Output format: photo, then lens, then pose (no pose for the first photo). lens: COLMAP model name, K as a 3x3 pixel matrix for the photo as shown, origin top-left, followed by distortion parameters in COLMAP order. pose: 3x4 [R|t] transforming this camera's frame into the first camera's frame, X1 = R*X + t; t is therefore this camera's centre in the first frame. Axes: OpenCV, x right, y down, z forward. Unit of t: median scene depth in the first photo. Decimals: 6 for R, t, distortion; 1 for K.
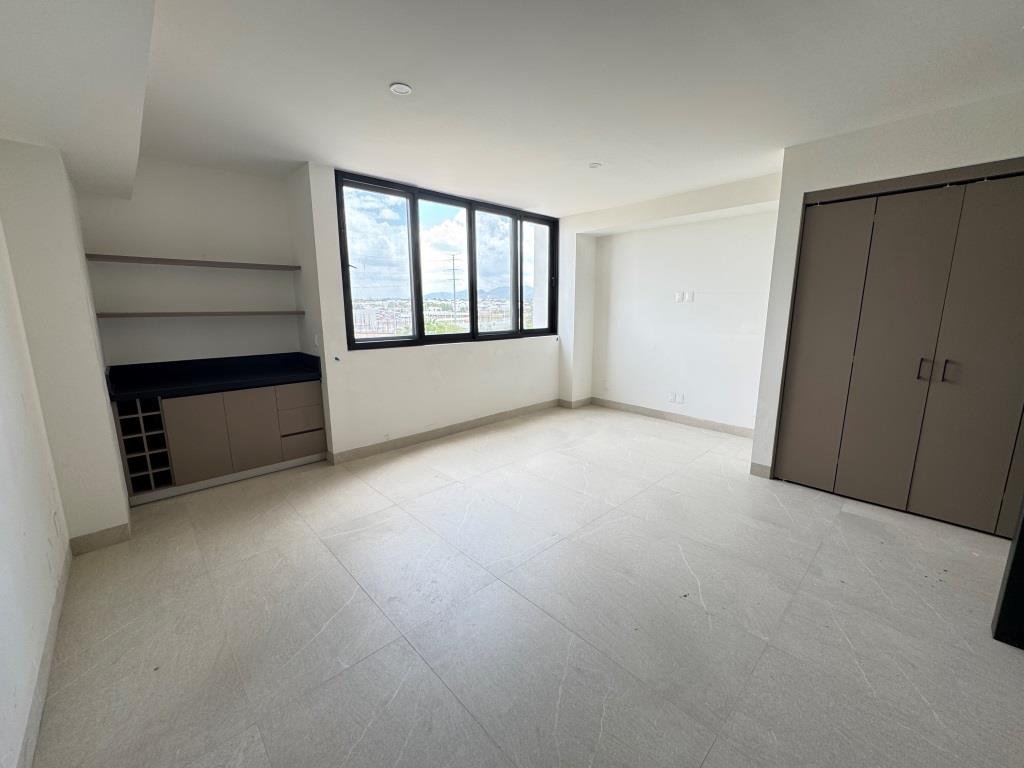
lens RADIAL K [[407.9, 0, 512.0], [0, 407.9, 384.5], [0, 0, 1]] dist [-0.003174, 0.000262]
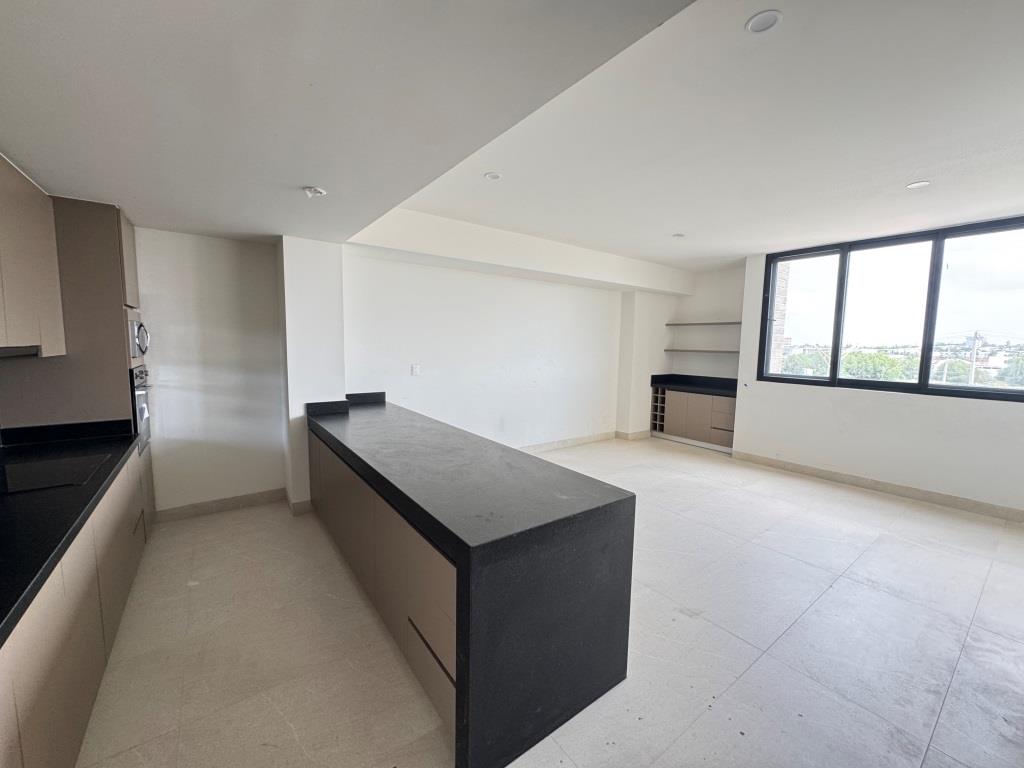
lens RADIAL K [[407.9, 0, 512.4], [0, 407.9, 382.3], [0, 0, 1]] dist [-0.003174, 0.000262]
pose [[-0.122432, 0.097133, -0.987712, 1.271657], [-0.201959, 0.971938, 0.120616, -0.093275], [0.971711, 0.214244, -0.099380, 0.415364]]
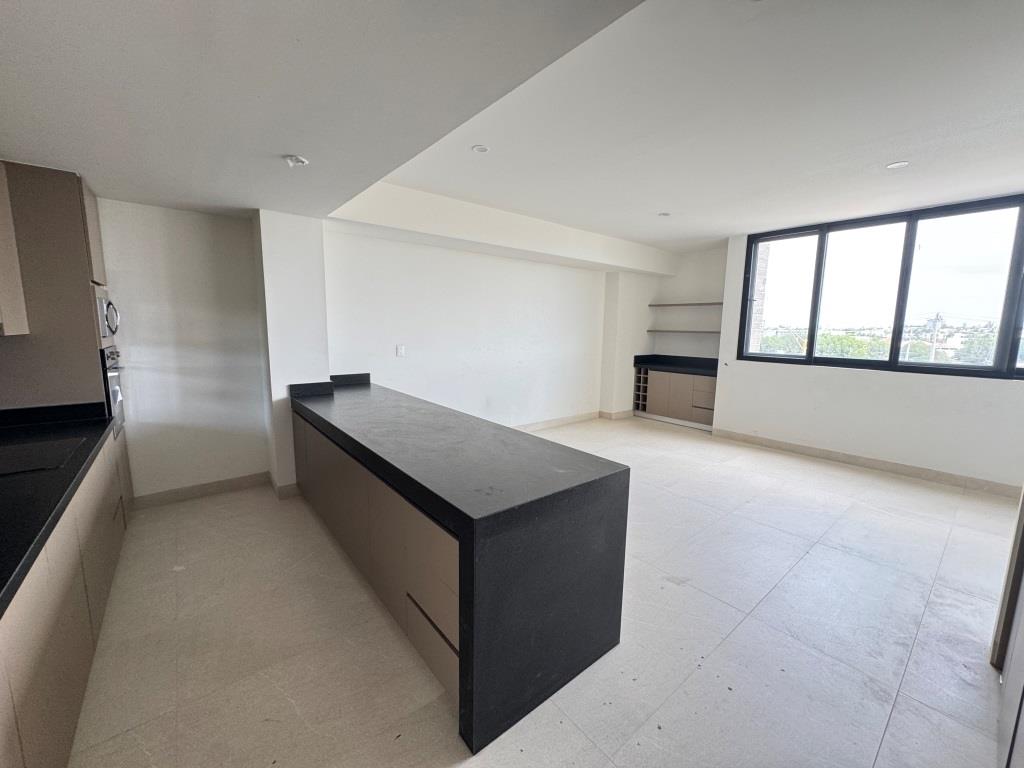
lens RADIAL K [[407.9, 0, 512.8], [0, 407.9, 382.5], [0, 0, 1]] dist [-0.003174, 0.000262]
pose [[-0.073975, 0.138961, -0.987531, 1.273006], [-0.200726, 0.967903, 0.151236, -0.078997], [0.976850, 0.209411, -0.043708, 0.396897]]
